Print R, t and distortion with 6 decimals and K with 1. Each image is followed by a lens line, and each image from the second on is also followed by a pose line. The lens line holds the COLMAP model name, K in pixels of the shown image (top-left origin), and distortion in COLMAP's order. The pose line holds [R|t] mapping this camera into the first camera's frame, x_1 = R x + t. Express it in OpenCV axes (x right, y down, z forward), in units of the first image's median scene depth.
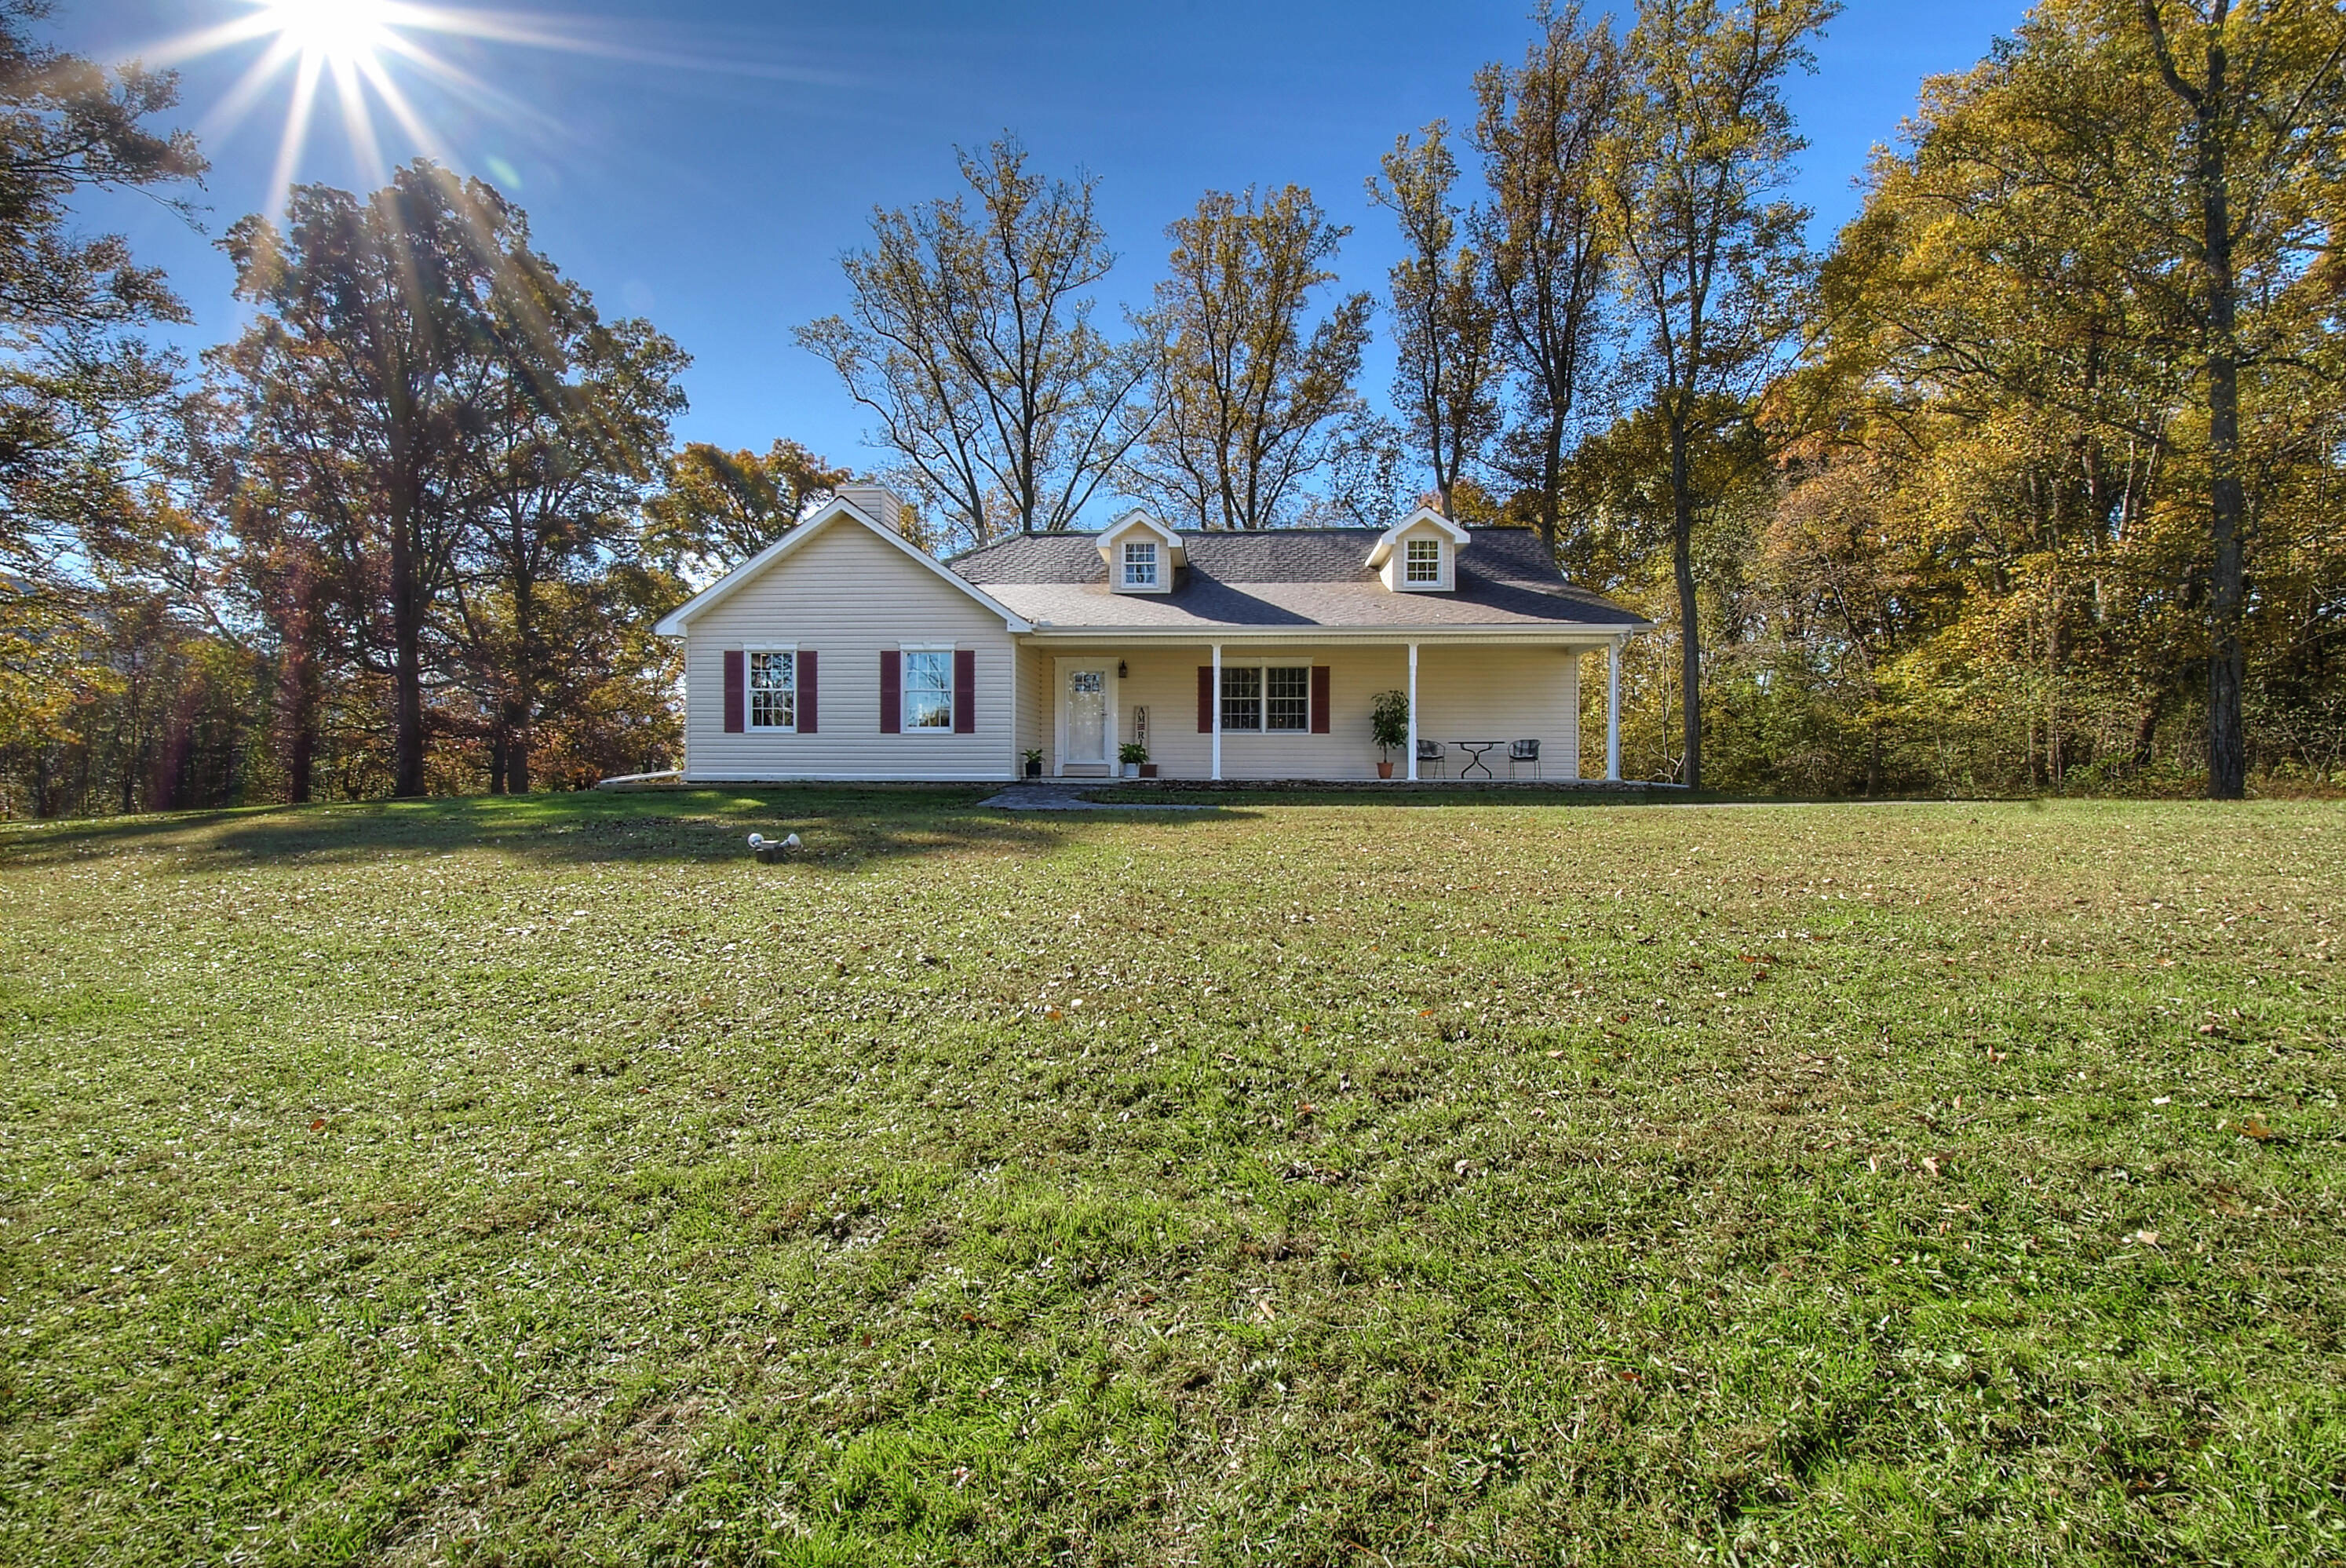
lens RADIAL K [[1040.1, 0, 1124.4], [0, 1040.1, 786.7], [0, 0, 1]] dist [-0.001572, -0.002037]
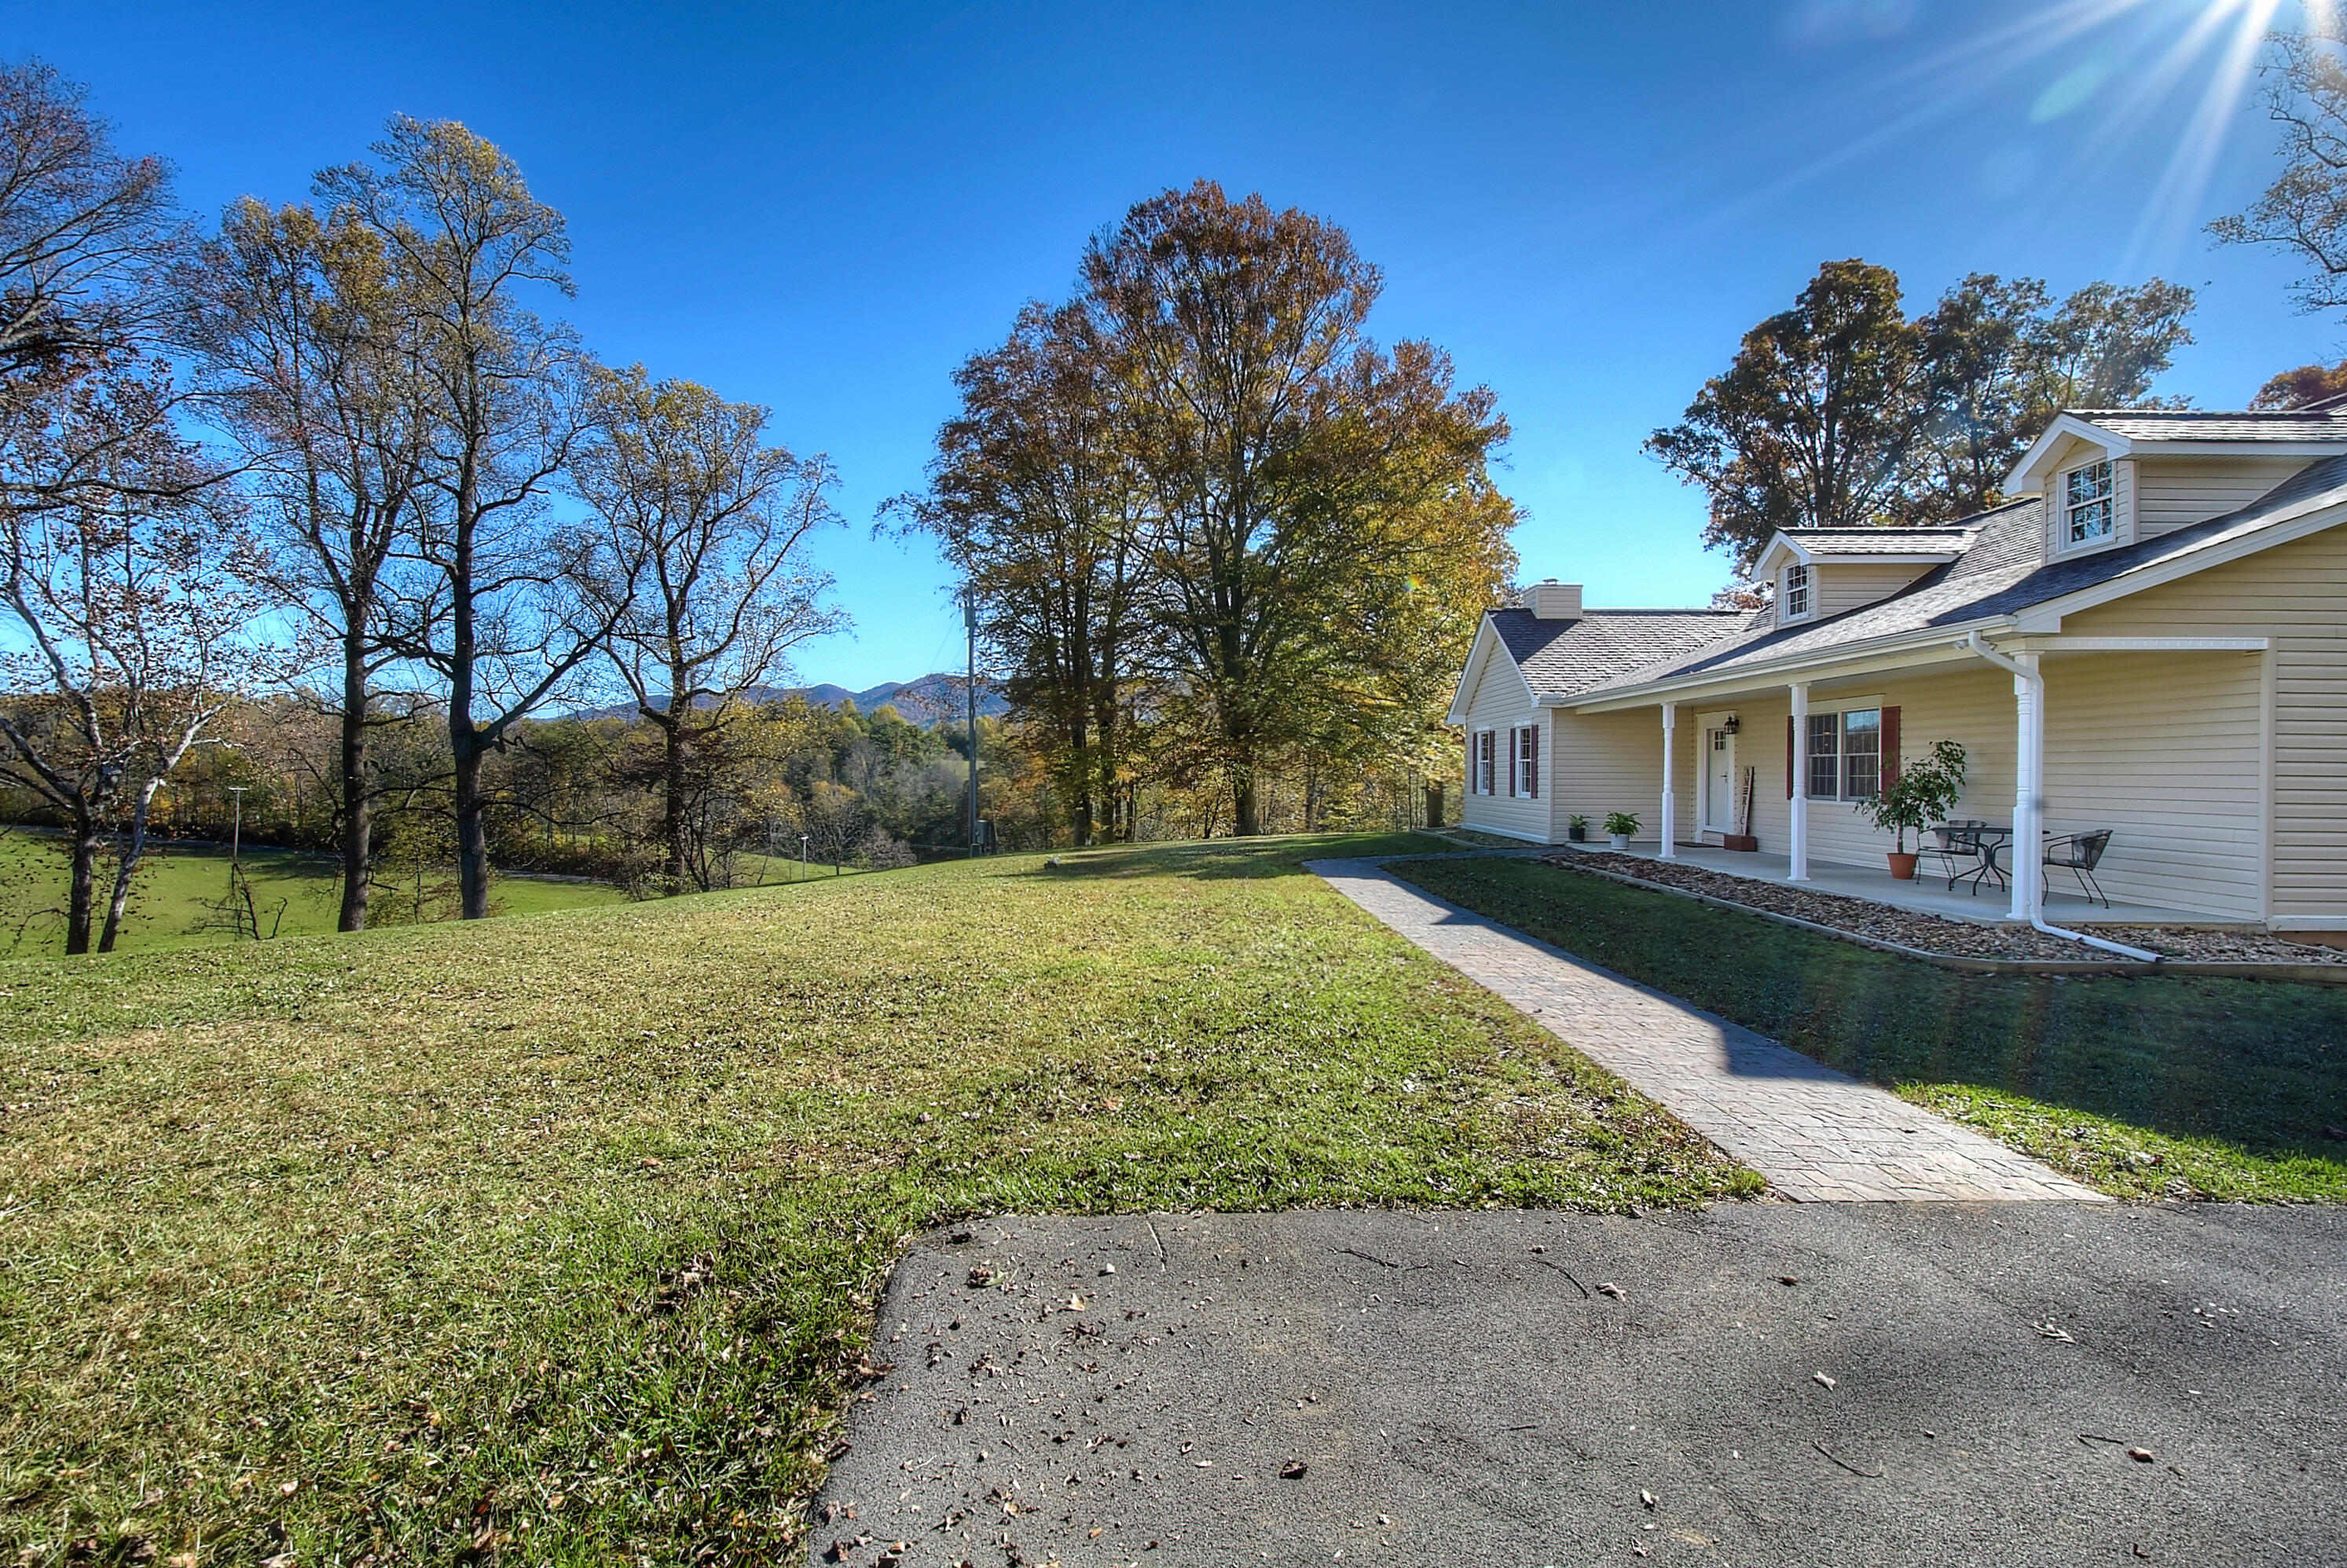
lens RADIAL K [[1040.5, 0, 1165.6], [0, 1040.5, 784.4], [0, 0, 1]] dist [-0.001572, -0.002037]
pose [[0.043286, 0.006510, -0.999042, 0.847546], [-0.025254, 0.999666, 0.005420, -0.055815], [0.998743, 0.024996, 0.043436, 0.491645]]
